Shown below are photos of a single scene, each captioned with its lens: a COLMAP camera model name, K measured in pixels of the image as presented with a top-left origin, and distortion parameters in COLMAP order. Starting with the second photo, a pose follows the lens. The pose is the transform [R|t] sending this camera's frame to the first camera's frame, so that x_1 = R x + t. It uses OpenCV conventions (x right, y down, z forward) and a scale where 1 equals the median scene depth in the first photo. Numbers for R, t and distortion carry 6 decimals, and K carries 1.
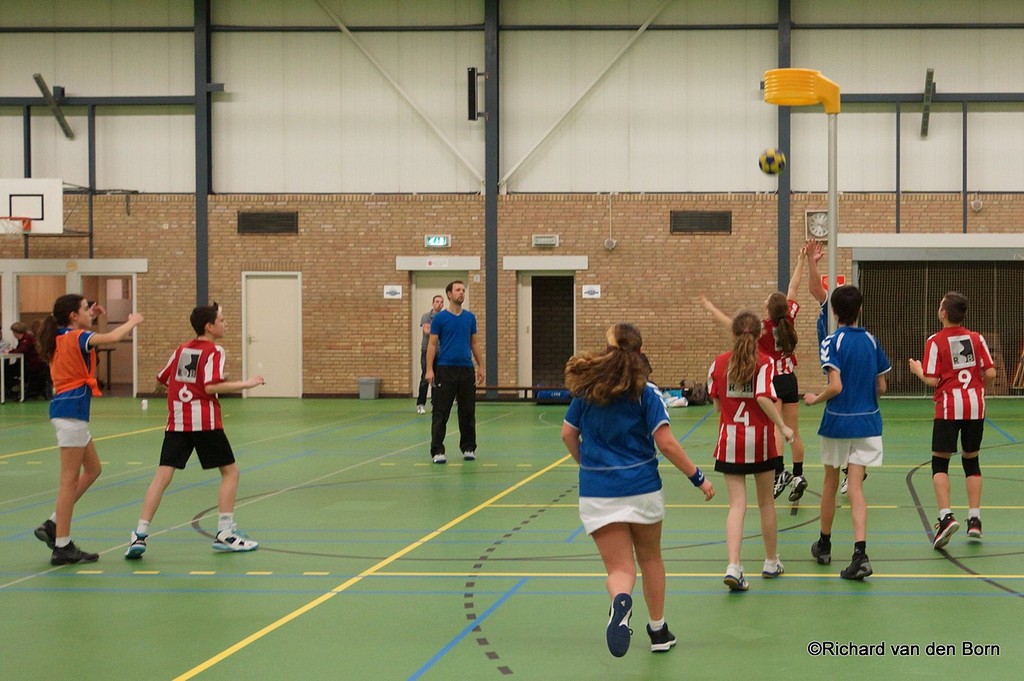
lens RADIAL K [[1439.2, 0, 552.1], [0, 1439.2, 320.6], [0, 0, 1]] dist [-0.005573, 0.000000]
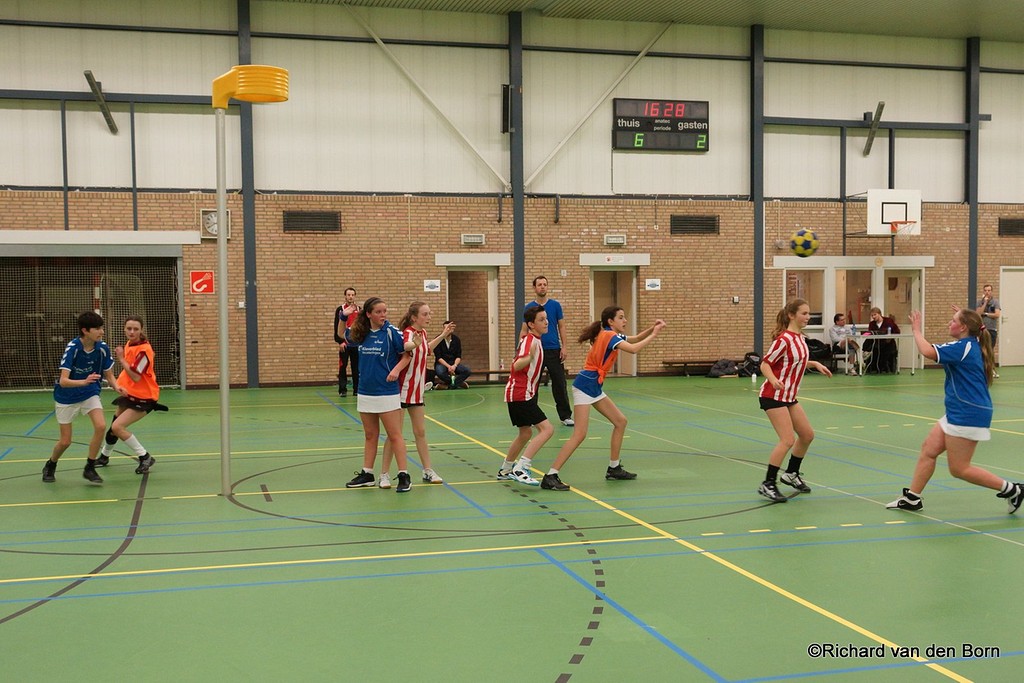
lens RADIAL K [[1355.0, 0, 512.4], [0, 1355.0, 339.8], [0, 0, 1]] dist [0.013253, 0.000000]
pose [[0.946499, -0.017897, 0.322211, -0.427317], [0.011729, 0.999709, 0.021074, -0.000051], [-0.322495, -0.016168, 0.946433, 0.009475]]
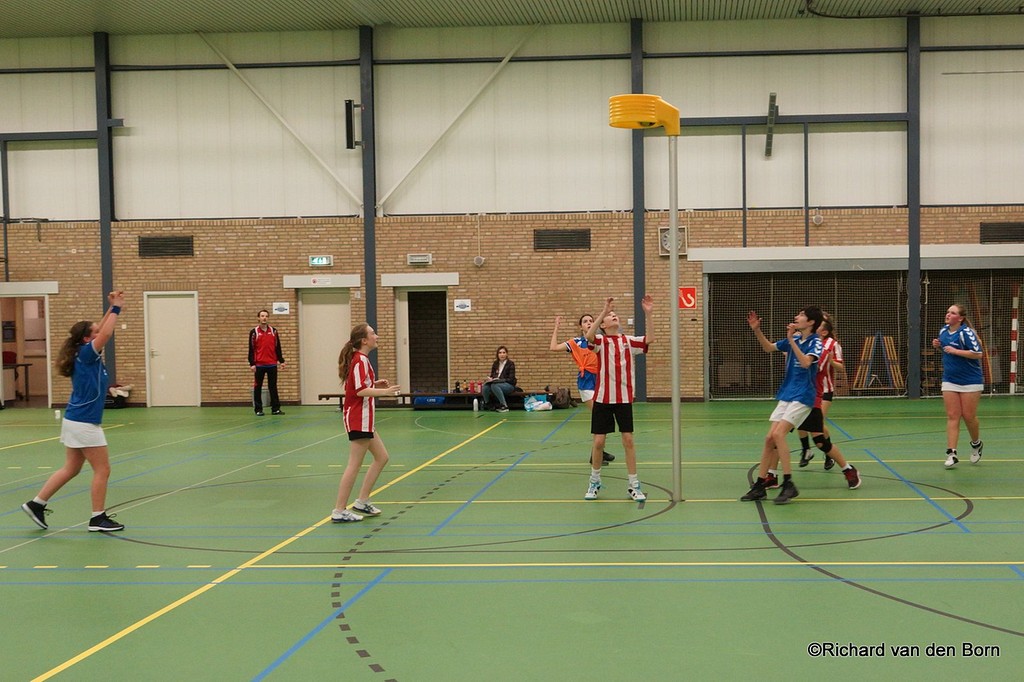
lens RADIAL K [[1330.6, 0, 526.8], [0, 1330.6, 366.4], [0, 0, 1]] dist [-0.004797, 0.000000]
pose [[0.999549, -0.013091, -0.027025, 0.102279], [0.013804, 0.999556, 0.026394, 0.000031], [0.026668, -0.026755, 0.999286, -0.002129]]
